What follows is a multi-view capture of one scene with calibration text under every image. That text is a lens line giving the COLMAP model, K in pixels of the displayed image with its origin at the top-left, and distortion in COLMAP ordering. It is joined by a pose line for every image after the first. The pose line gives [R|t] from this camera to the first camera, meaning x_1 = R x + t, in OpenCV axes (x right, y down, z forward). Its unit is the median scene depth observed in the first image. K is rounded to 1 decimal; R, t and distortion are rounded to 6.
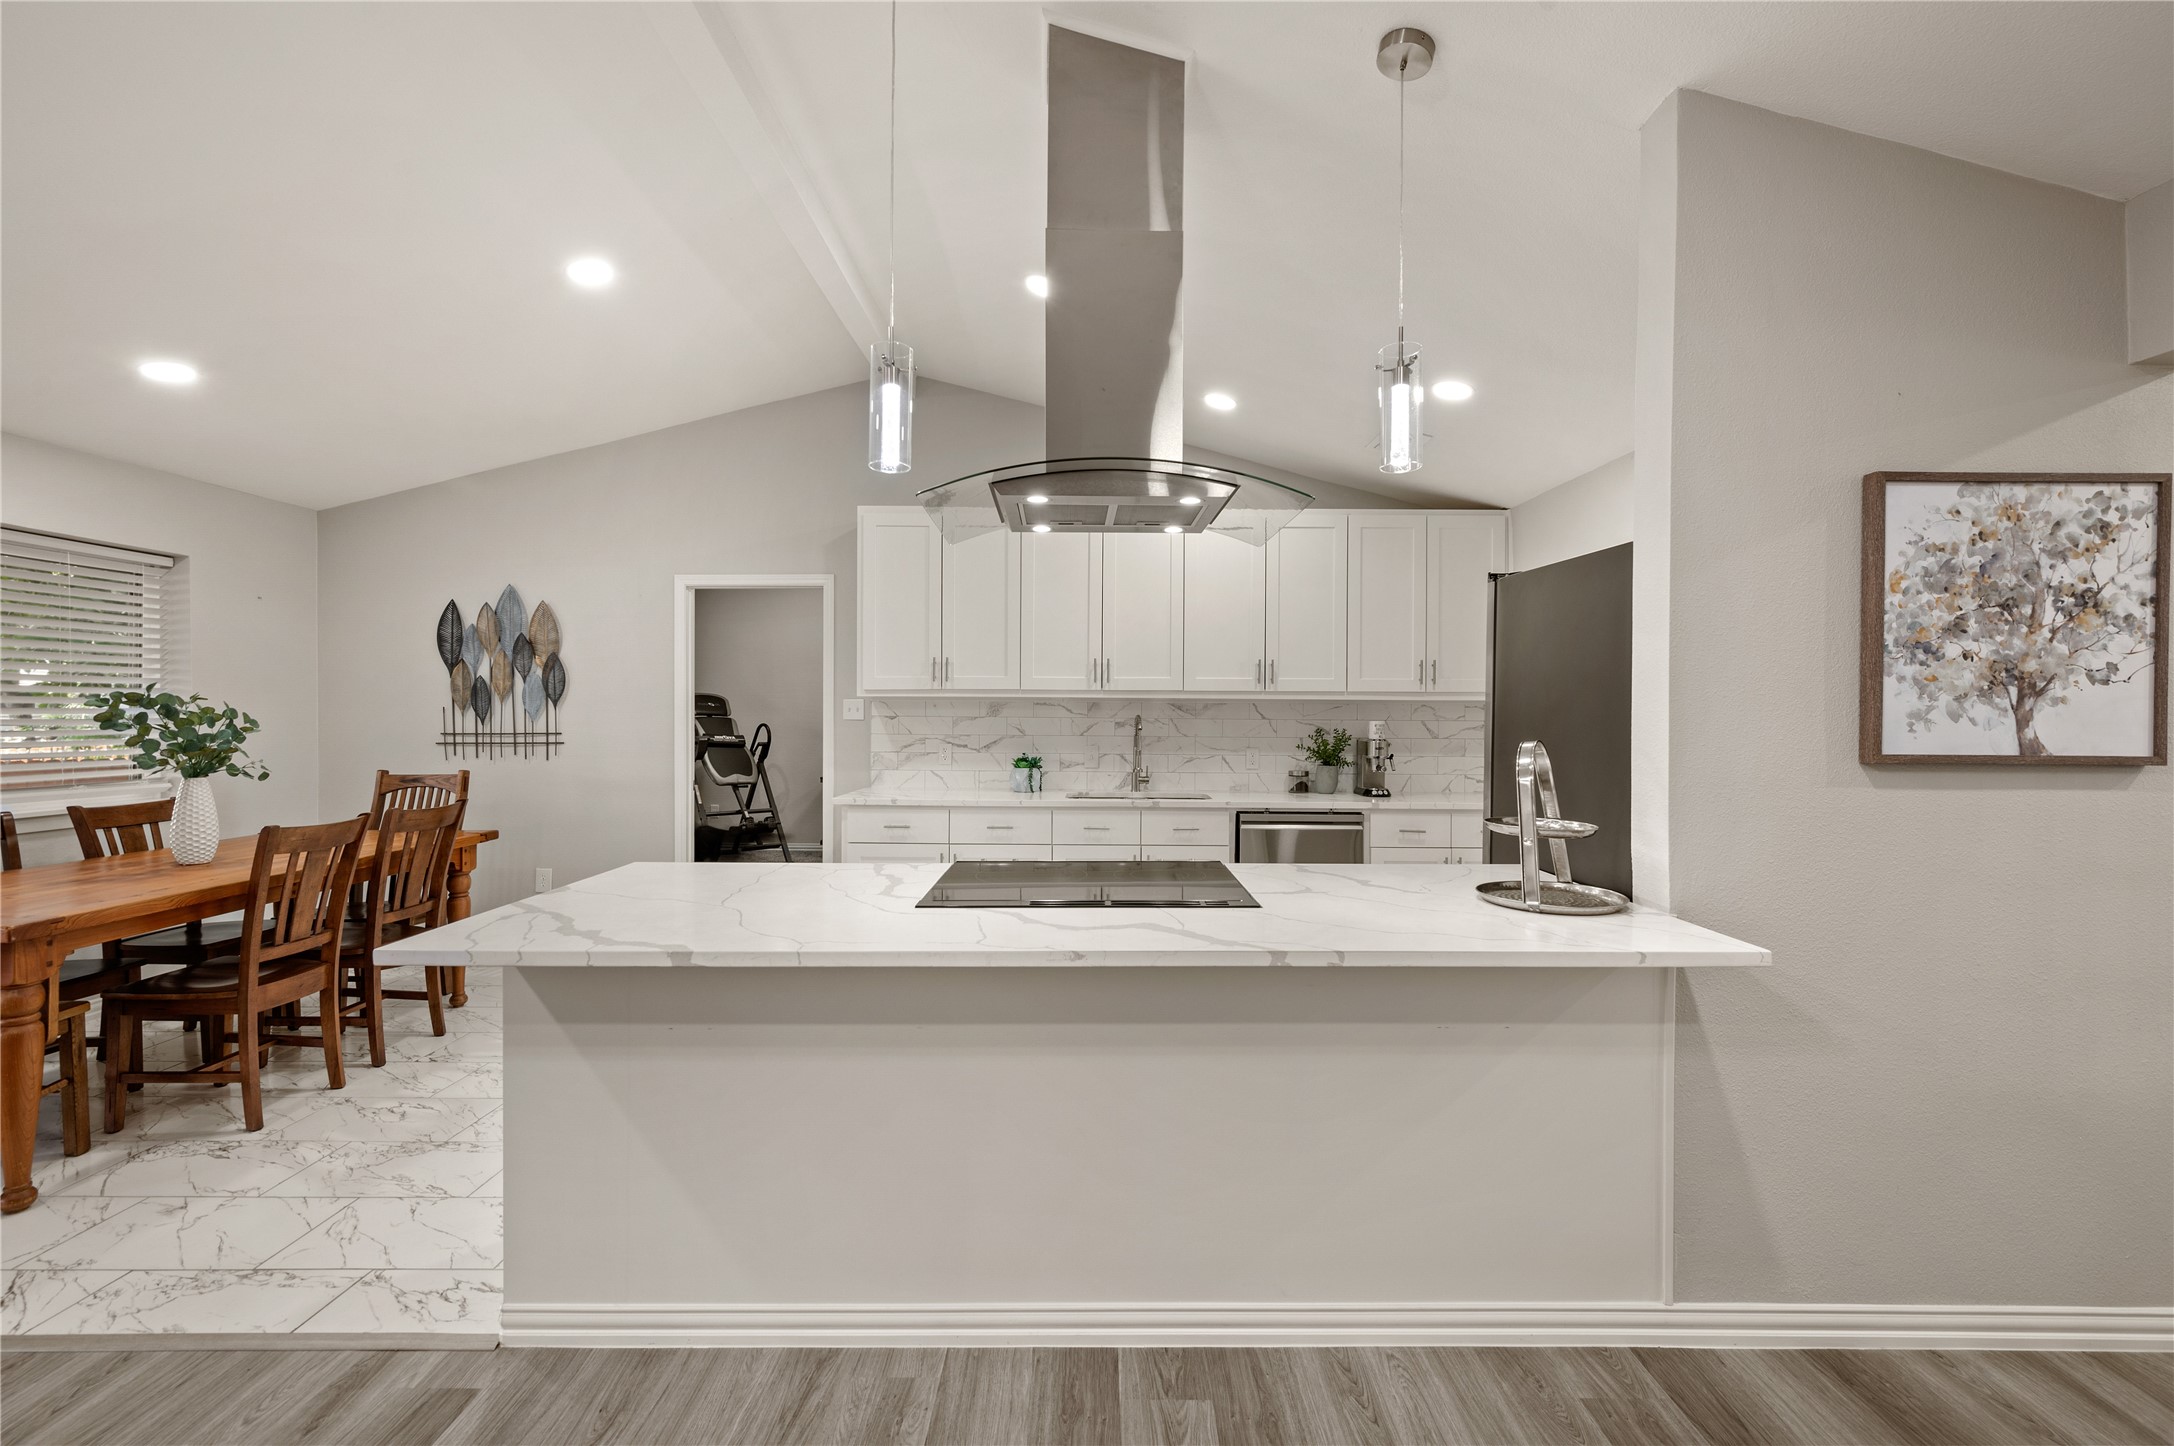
lens RADIAL K [[925.0, 0, 1093.1], [0, 925.0, 718.3], [0, 0, 1]] dist [0.000435, 0.000145]
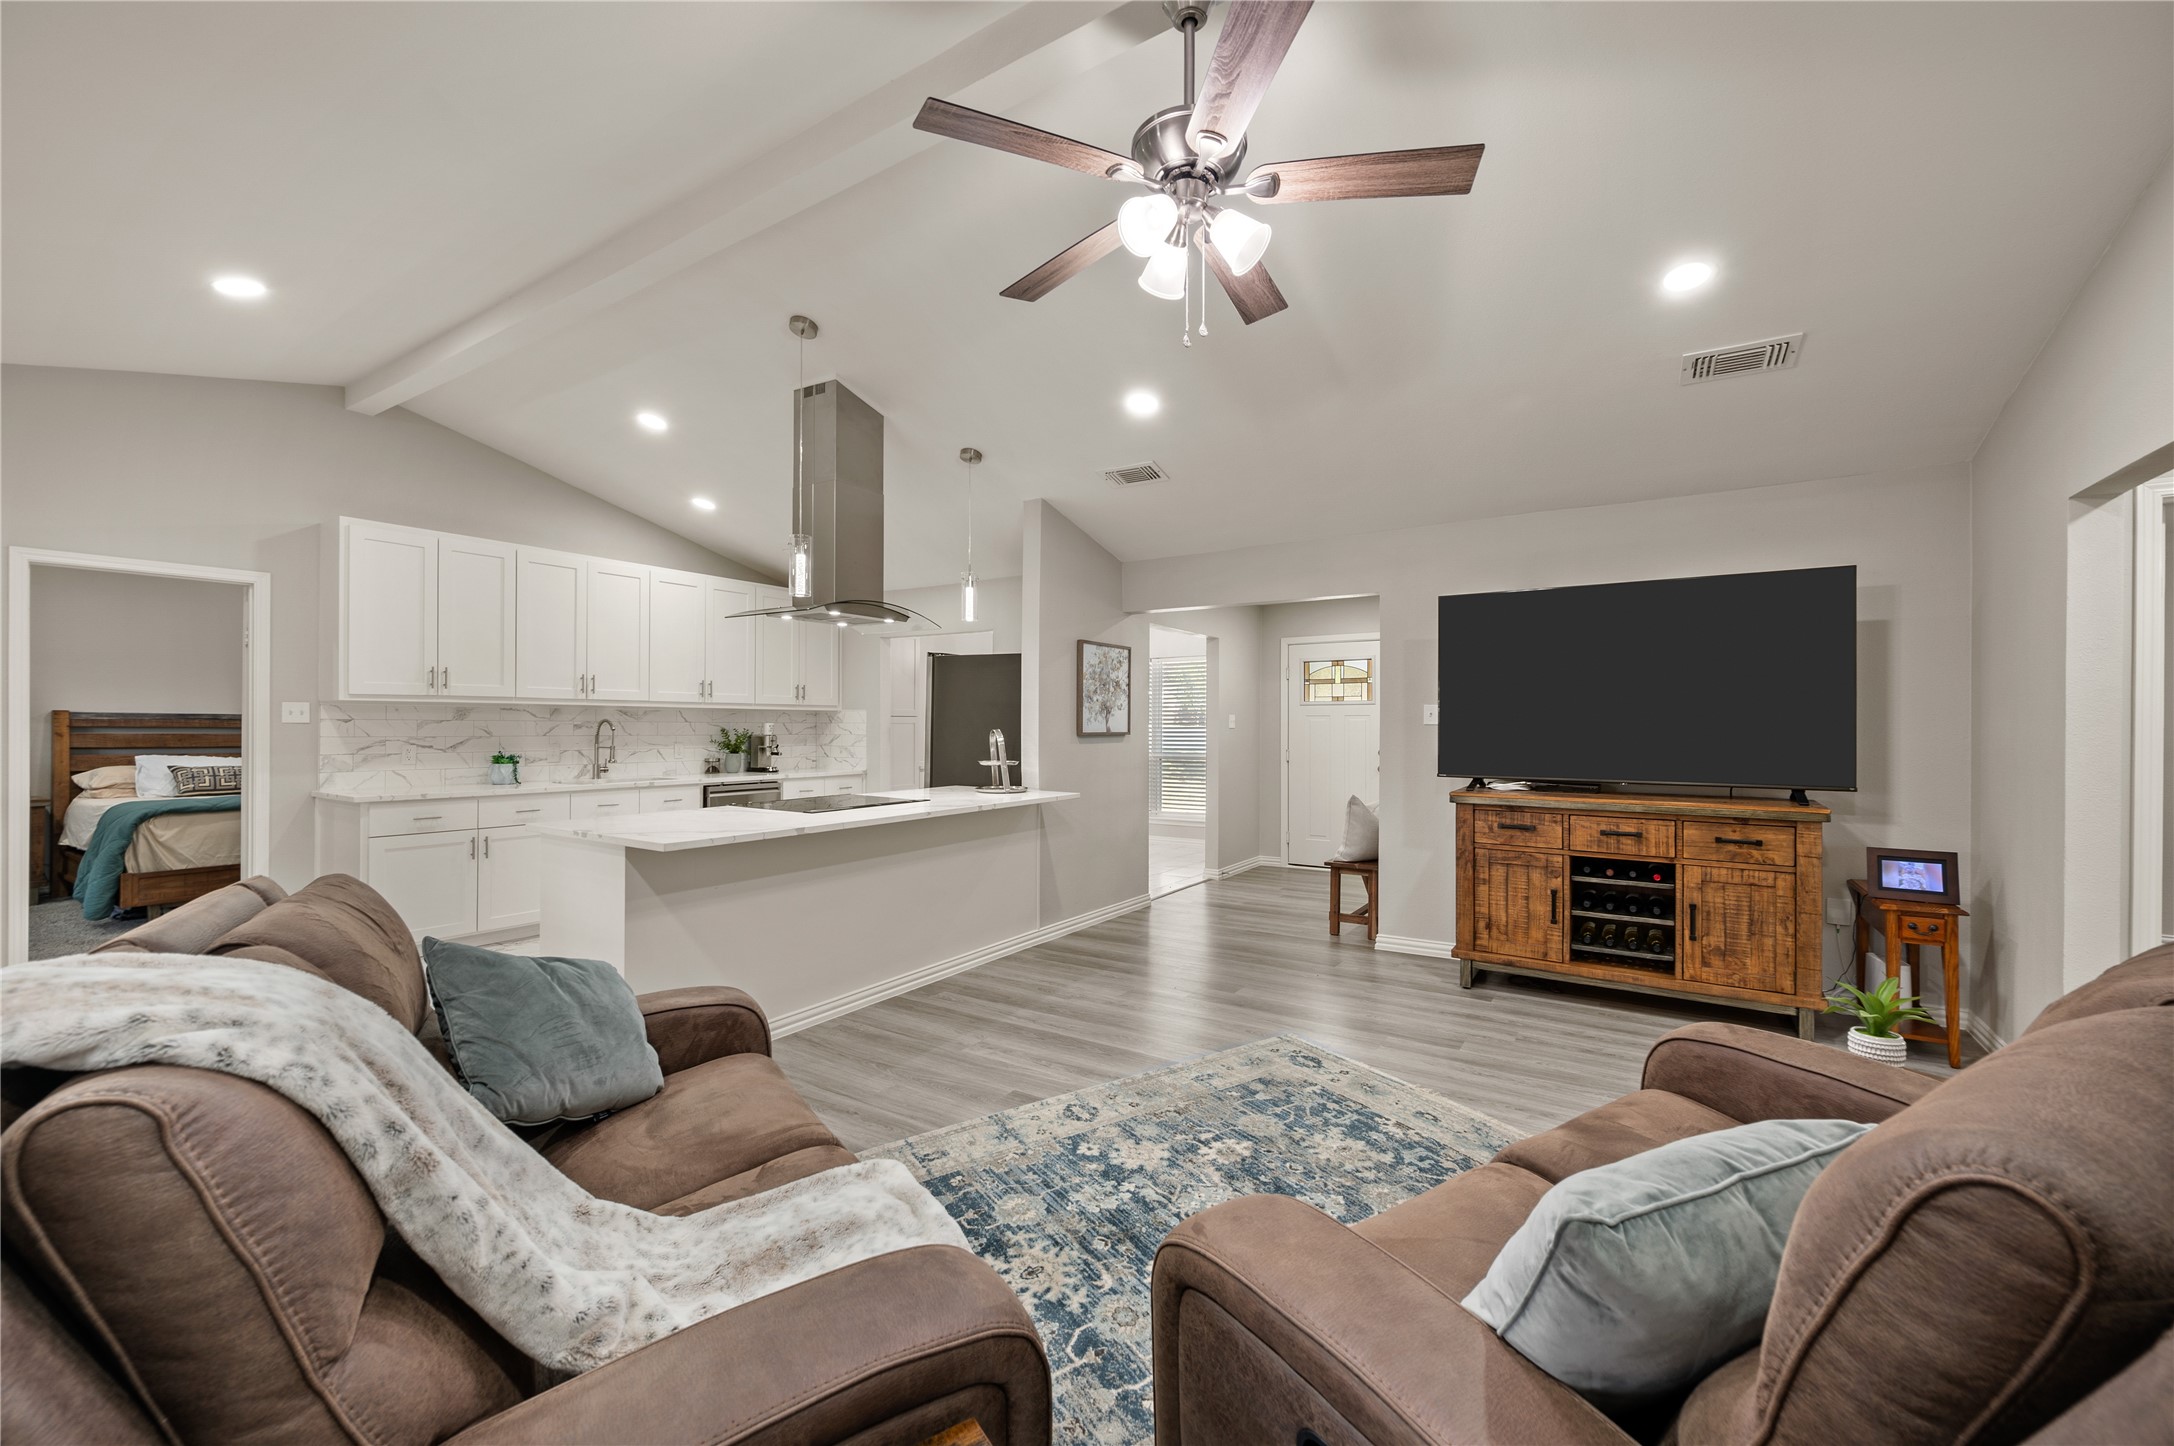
lens RADIAL K [[859.5, 0, 1087.0], [0, 859.5, 723.0], [0, 0, 1]] dist [-0.003673, 0.000018]
pose [[0.550145, -0.001894, 0.835067, -0.953692], [0.001903, 0.999998, 0.001014, 0.003475], [-0.835067, 0.001032, 0.550147, -0.361873]]
